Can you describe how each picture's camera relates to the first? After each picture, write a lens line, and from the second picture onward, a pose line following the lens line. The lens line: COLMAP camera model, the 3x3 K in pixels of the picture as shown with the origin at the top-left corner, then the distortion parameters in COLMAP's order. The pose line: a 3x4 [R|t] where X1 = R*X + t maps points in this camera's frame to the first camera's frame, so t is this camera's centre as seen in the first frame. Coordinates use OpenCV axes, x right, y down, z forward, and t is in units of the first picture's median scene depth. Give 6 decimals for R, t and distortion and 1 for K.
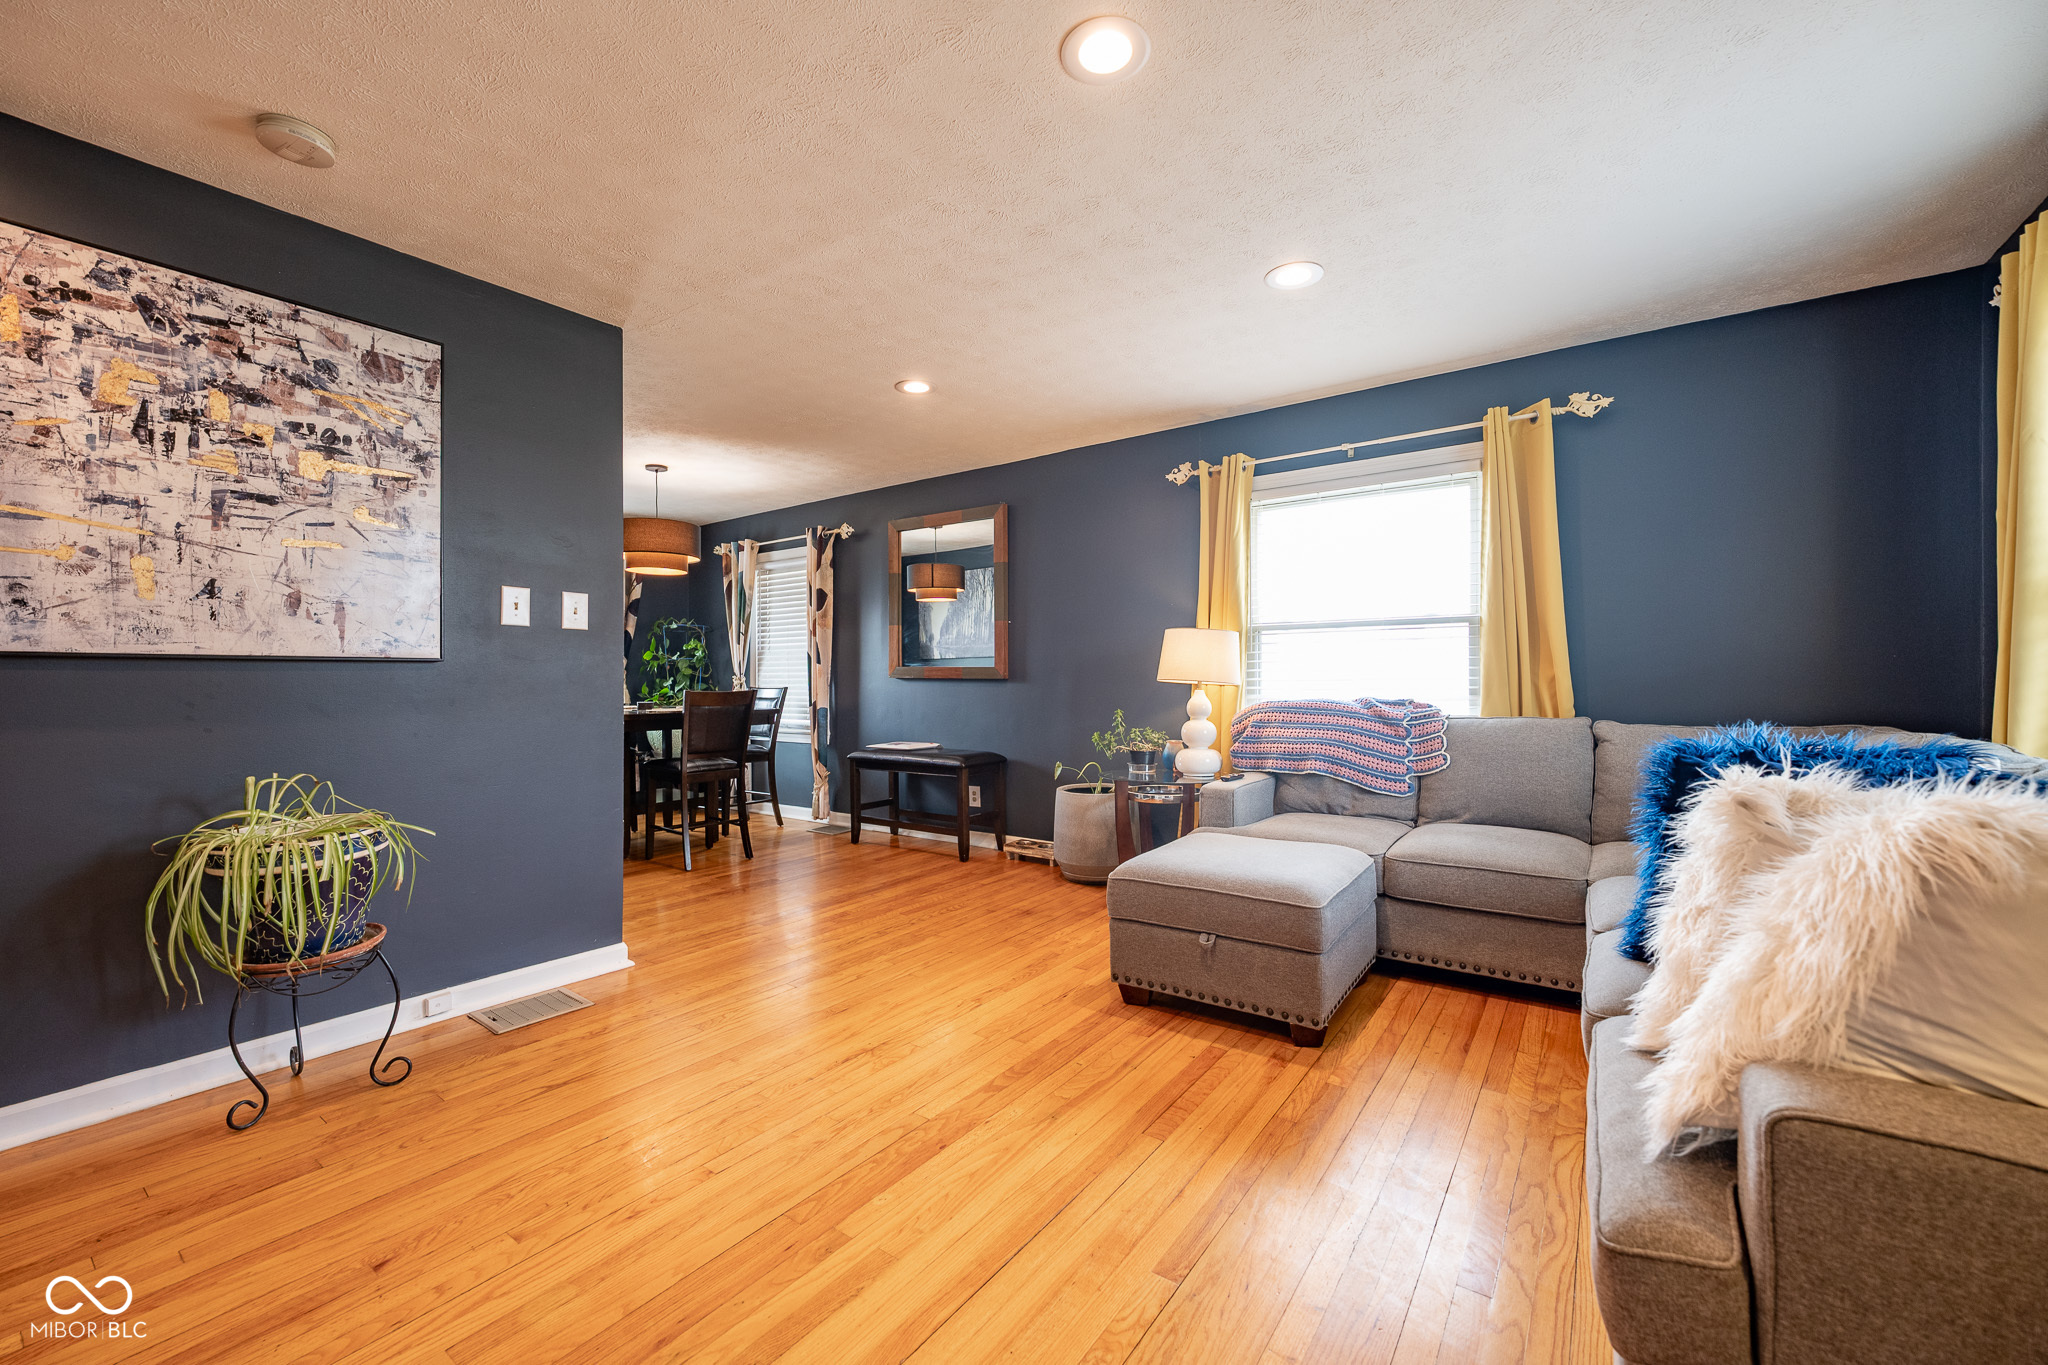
lens RADIAL K [[809.2, 0, 1021.3], [0, 809.2, 685.4], [0, 0, 1]] dist [0.000315, 0.000004]
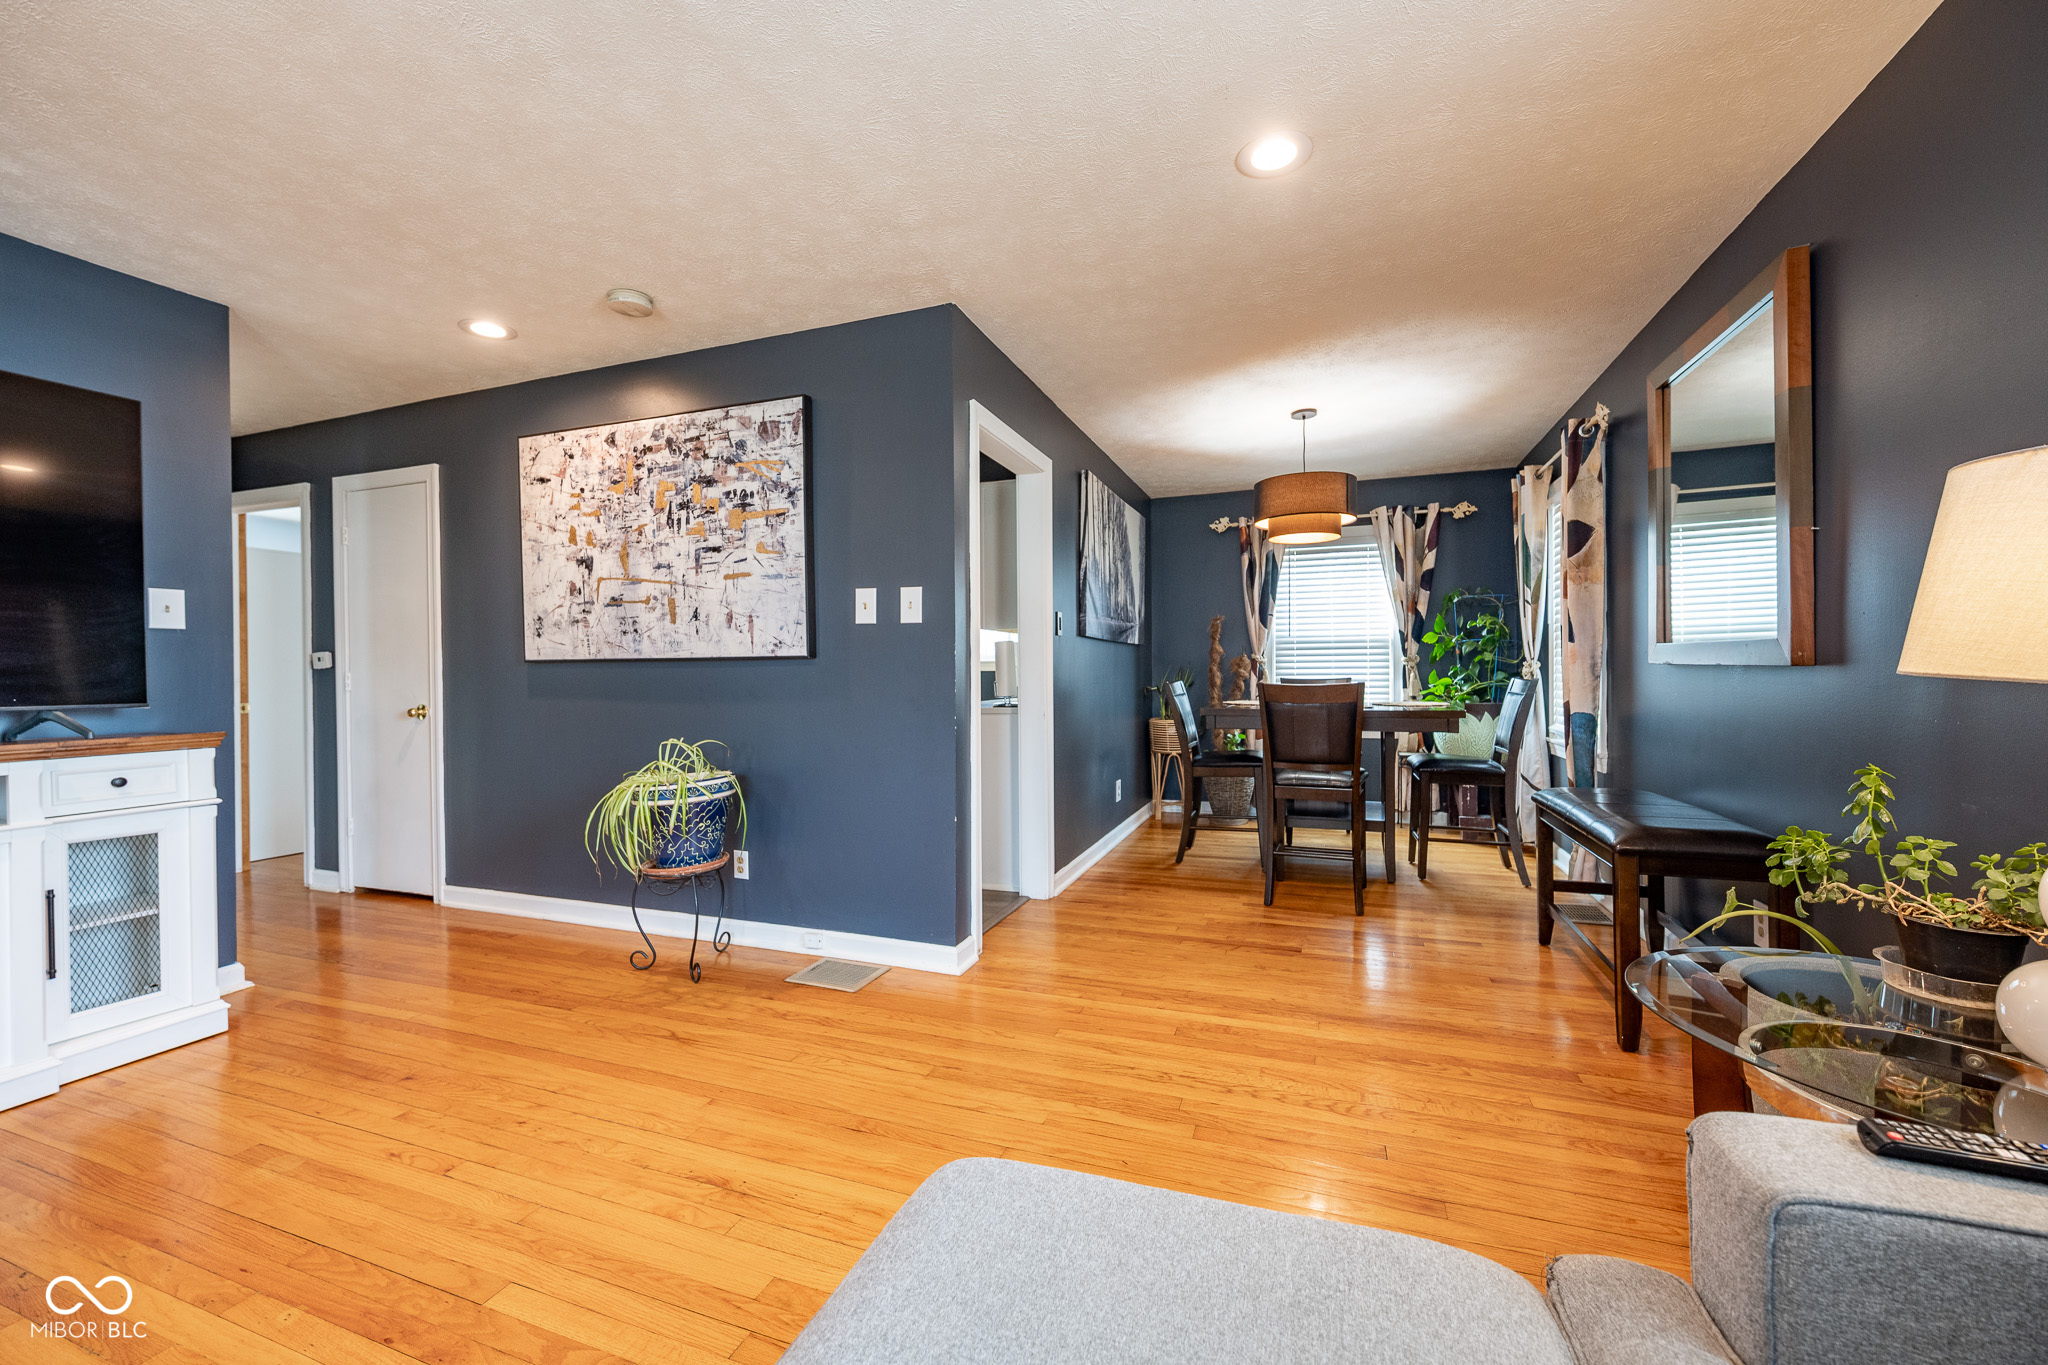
lens RADIAL K [[809.2, 0, 1022.9], [0, 809.2, 676.0], [0, 0, 1]] dist [0.000315, 0.000004]
pose [[0.277005, 0.007087, -0.960842, 0.614016], [0.000198, 0.999972, 0.007433, -0.013495], [0.960868, -0.002249, 0.276996, 1.122640]]
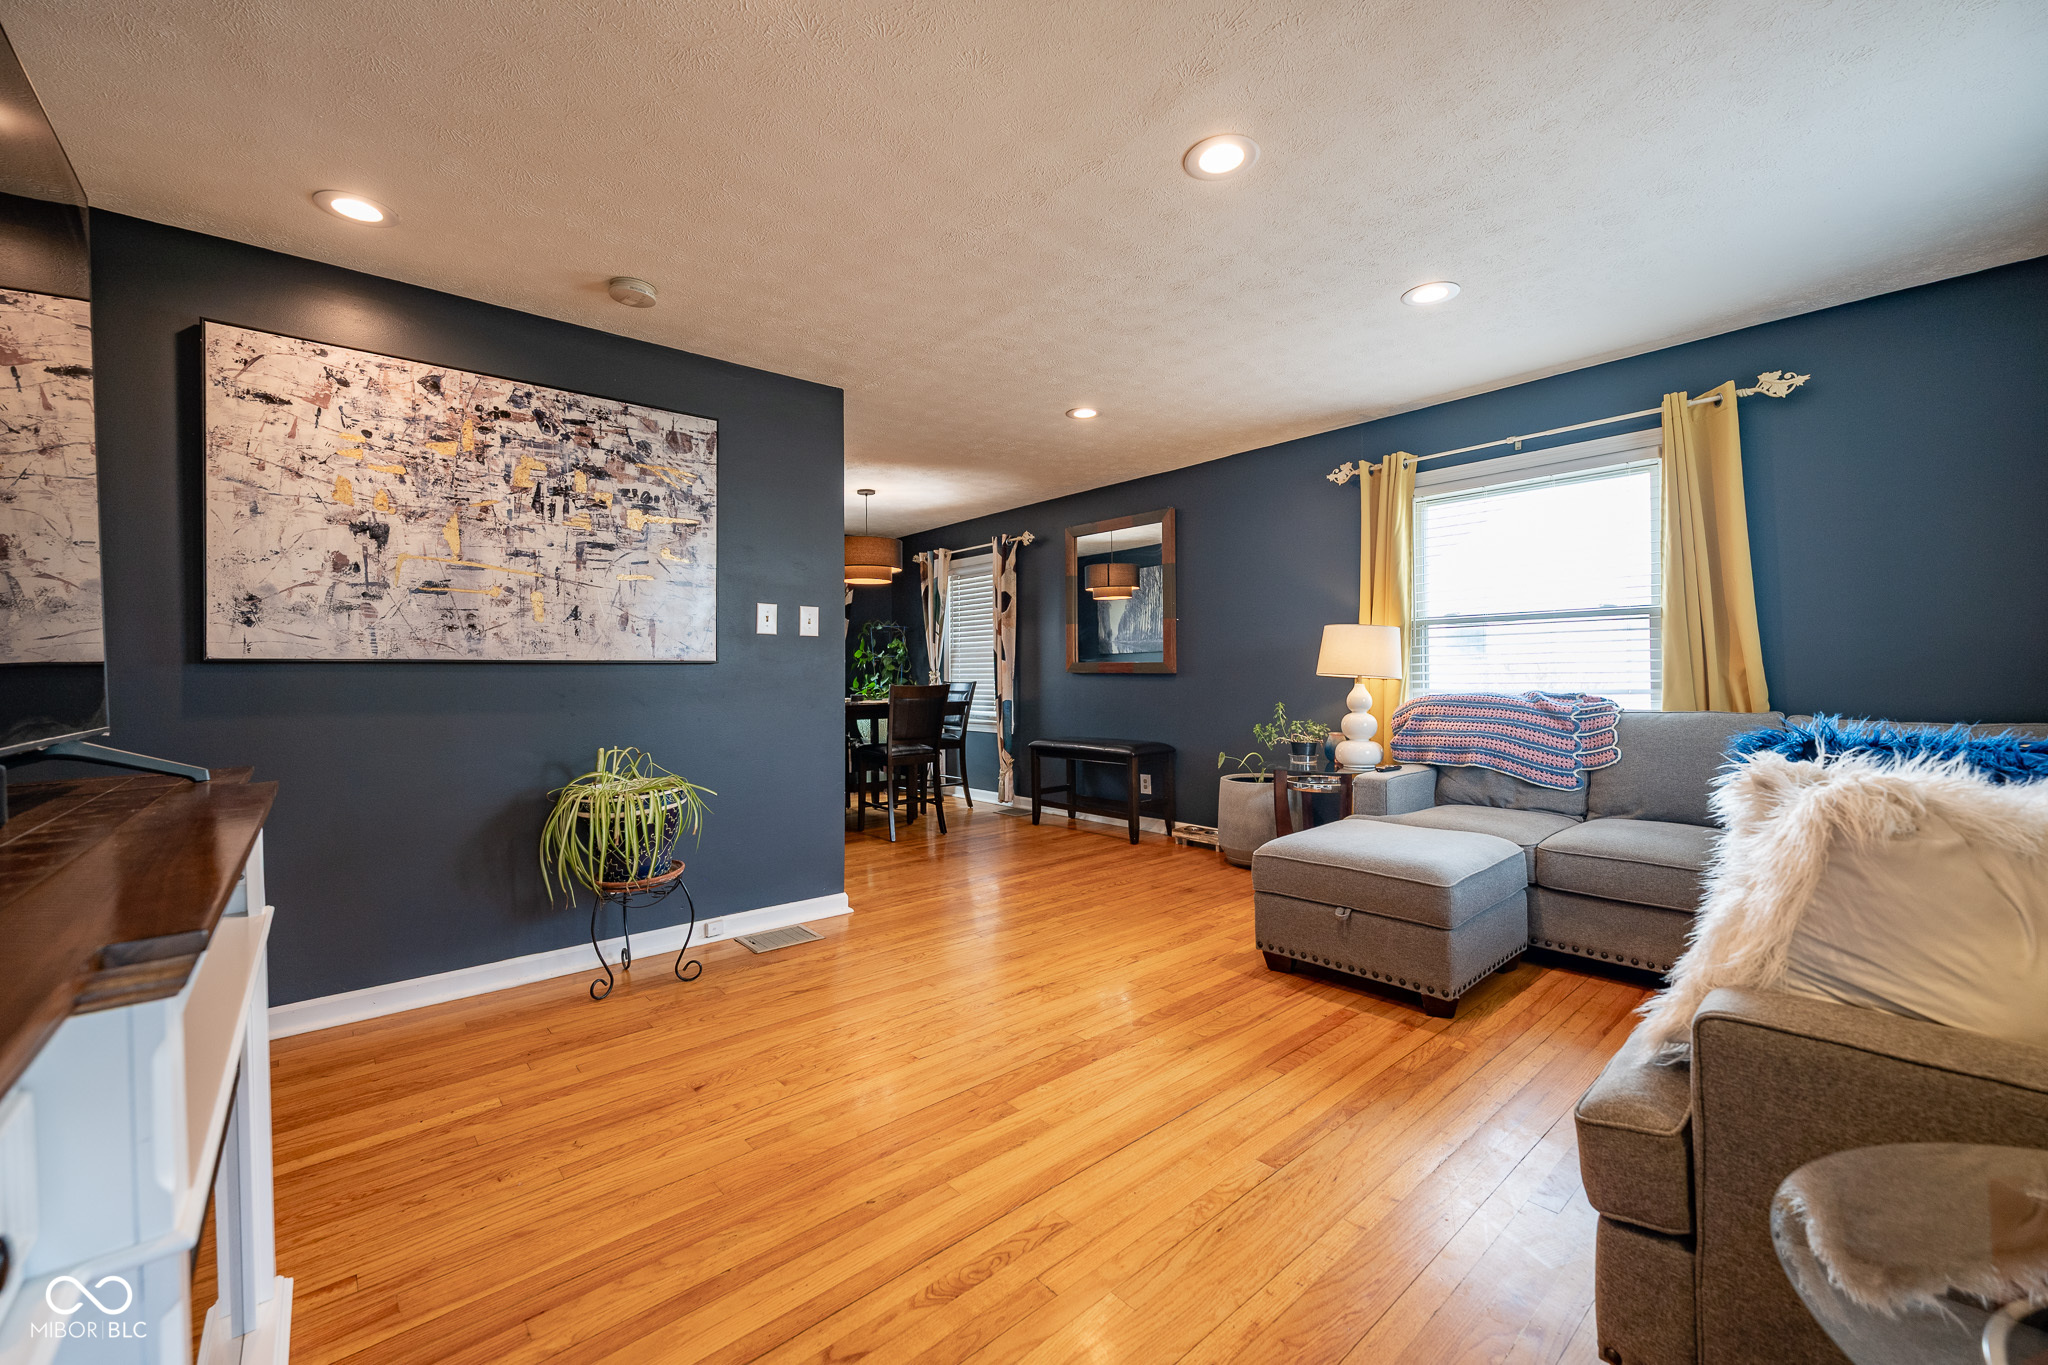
lens RADIAL K [[809.2, 0, 1022.7], [0, 809.2, 674.4], [0, 0, 1]] dist [0.000315, 0.000004]
pose [[0.974396, -0.004328, -0.224796, 0.061358], [0.003159, 0.999980, -0.005563, -0.003332], [0.224815, 0.004711, 0.974390, -0.179320]]
